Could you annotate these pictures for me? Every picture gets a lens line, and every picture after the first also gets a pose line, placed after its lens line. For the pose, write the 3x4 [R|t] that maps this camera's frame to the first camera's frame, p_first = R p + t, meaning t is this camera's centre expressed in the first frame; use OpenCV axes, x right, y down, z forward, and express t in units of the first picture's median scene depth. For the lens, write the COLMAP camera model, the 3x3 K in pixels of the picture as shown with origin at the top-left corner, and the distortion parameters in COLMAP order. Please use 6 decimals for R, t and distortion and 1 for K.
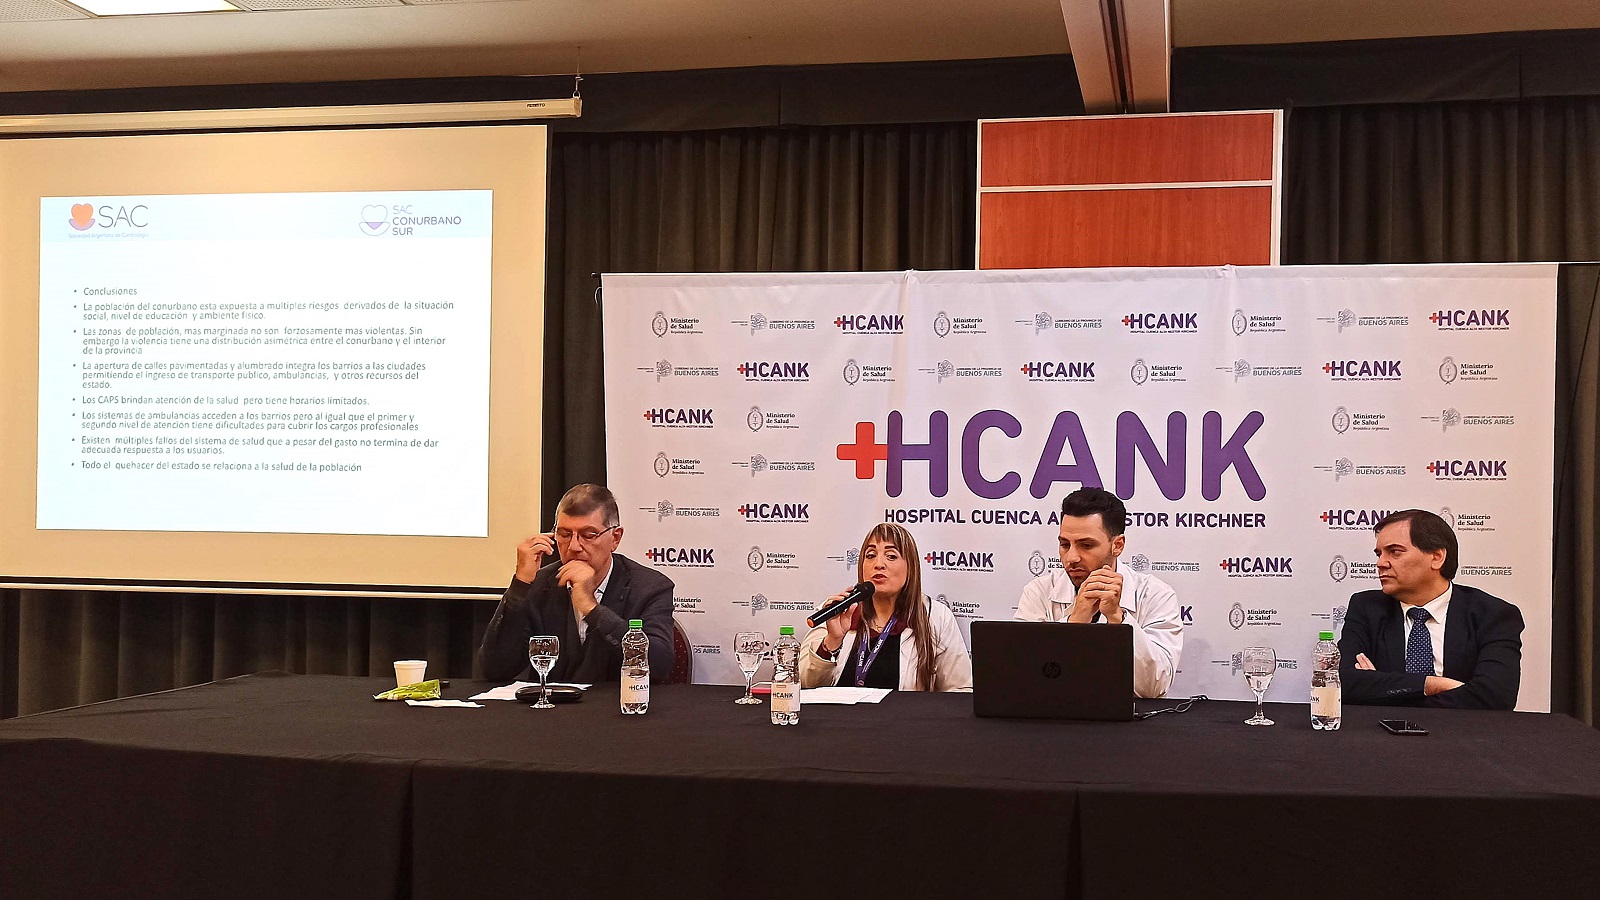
lens RADIAL K [[1485.4, 0, 921.4], [0, 1485.4, 485.2], [0, 0, 1]] dist [0.037274, 0.001438]
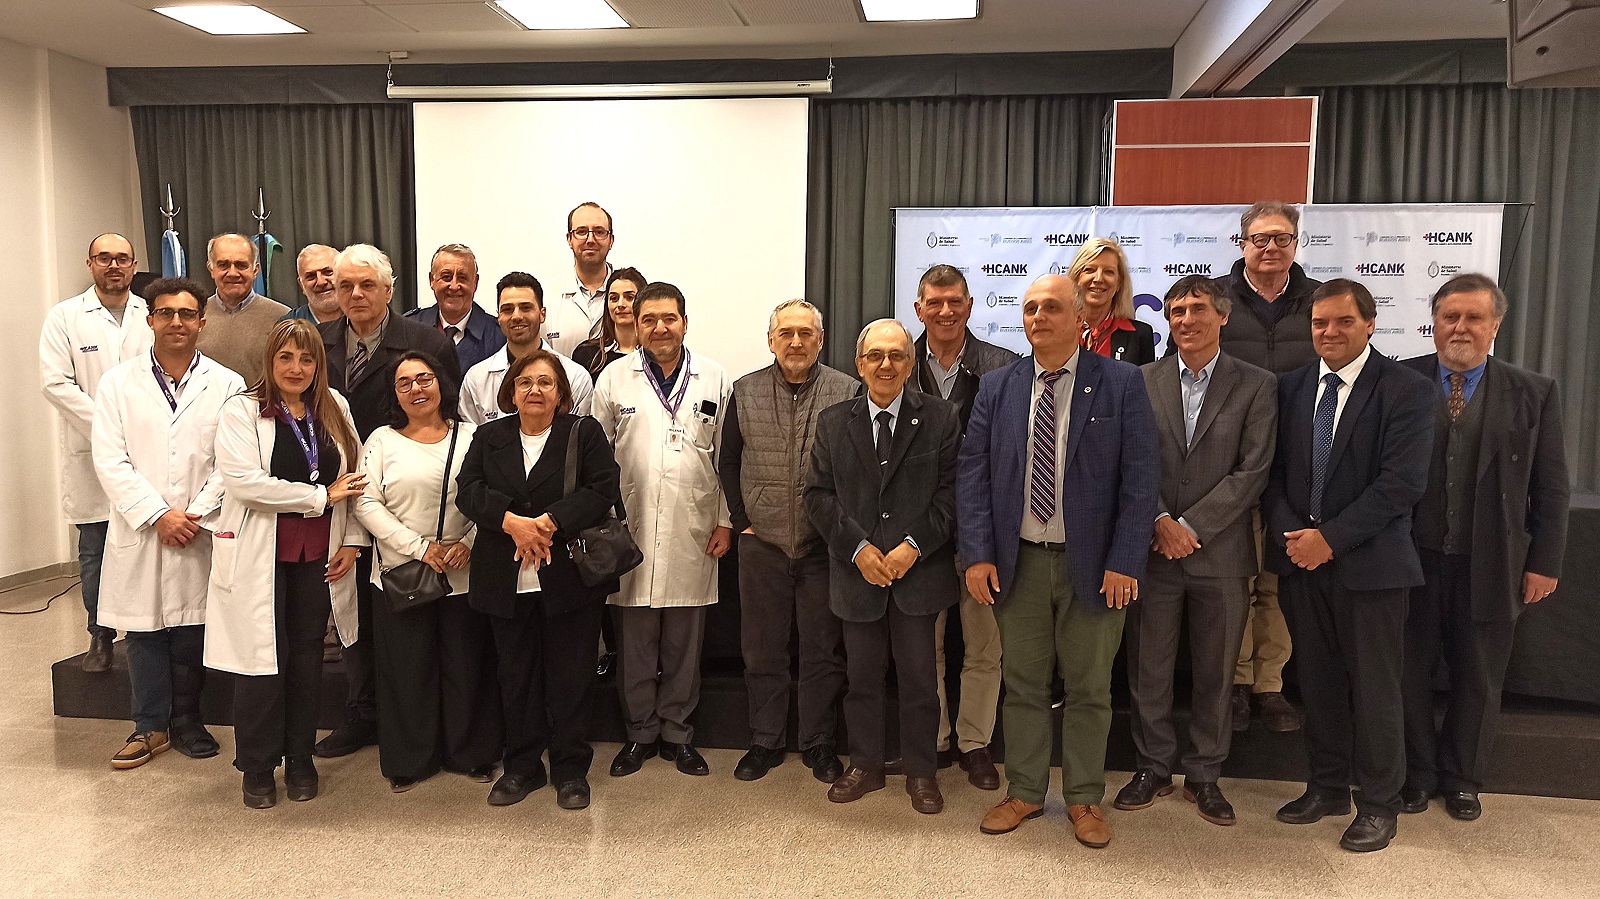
lens RADIAL K [[1272.3, 0, 779.3], [0, 1272.3, 429.2], [0, 0, 1]] dist [0.036134, -0.011495]
pose [[0.999490, -0.007146, 0.031111, -0.386920], [0.004101, 0.995291, 0.096843, -0.040081], [-0.031657, -0.096667, 0.994813, -0.370803]]
